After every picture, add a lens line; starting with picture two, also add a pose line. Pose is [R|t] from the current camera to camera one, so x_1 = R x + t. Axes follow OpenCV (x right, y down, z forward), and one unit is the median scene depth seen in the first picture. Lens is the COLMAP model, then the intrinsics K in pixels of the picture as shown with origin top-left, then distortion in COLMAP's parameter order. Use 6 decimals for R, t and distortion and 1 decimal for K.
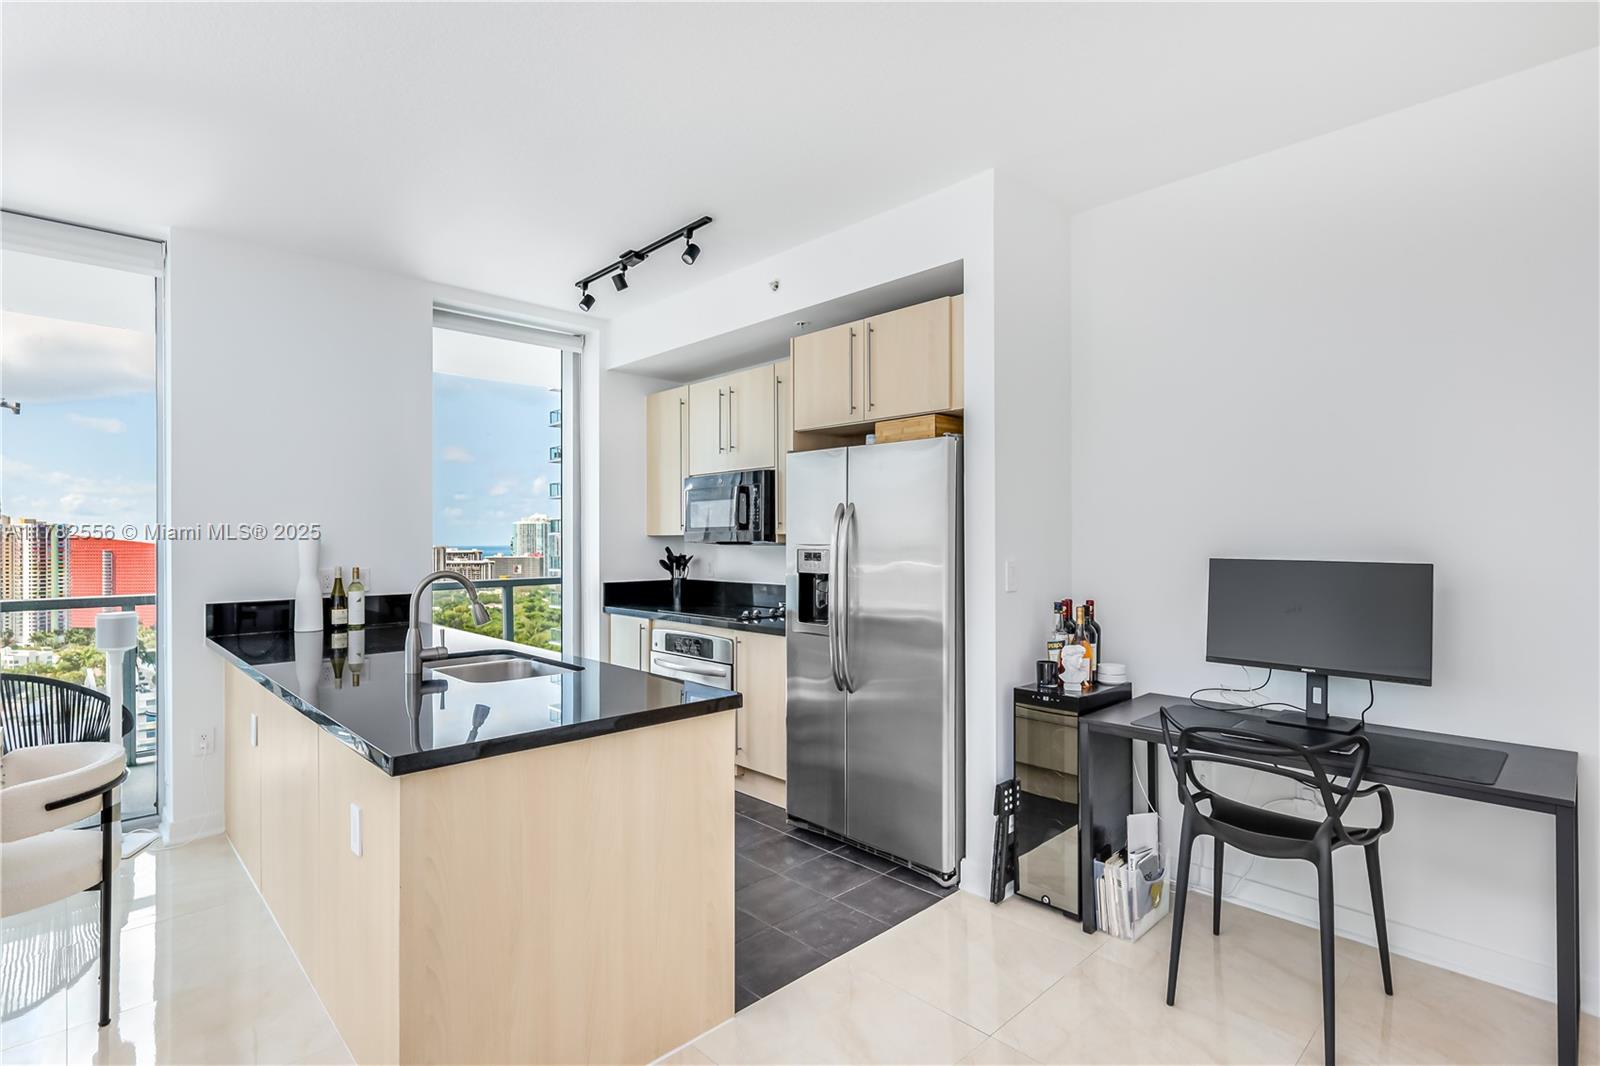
lens RADIAL K [[767.7, 0, 810.6], [0, 767.7, 531.3], [0, 0, 1]] dist [0.012468, -0.000659]
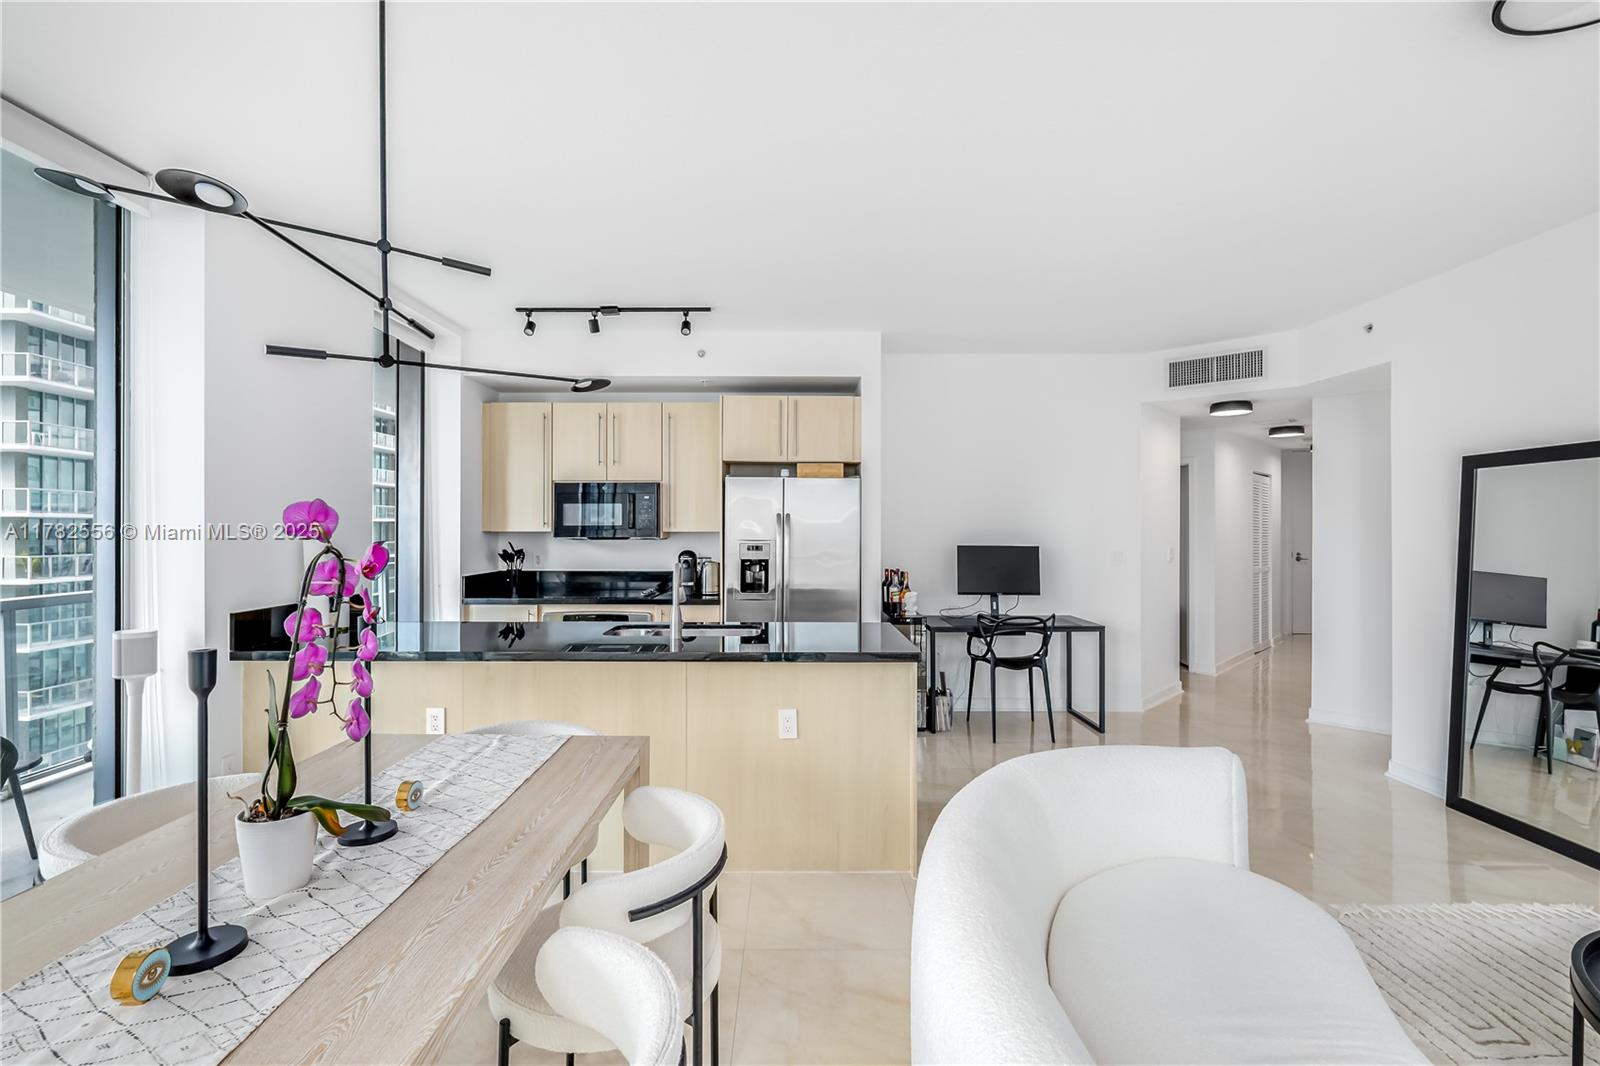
lens RADIAL K [[706.8, 0, 789.8], [0, 706.8, 525.6], [0, 0, 1]] dist [0.000404, -0.001133]
pose [[0.701069, 0.005319, 0.713073, -1.039319], [-0.010511, 0.999941, 0.002876, -0.017424], [-0.713016, -0.009512, 0.701083, -0.015425]]
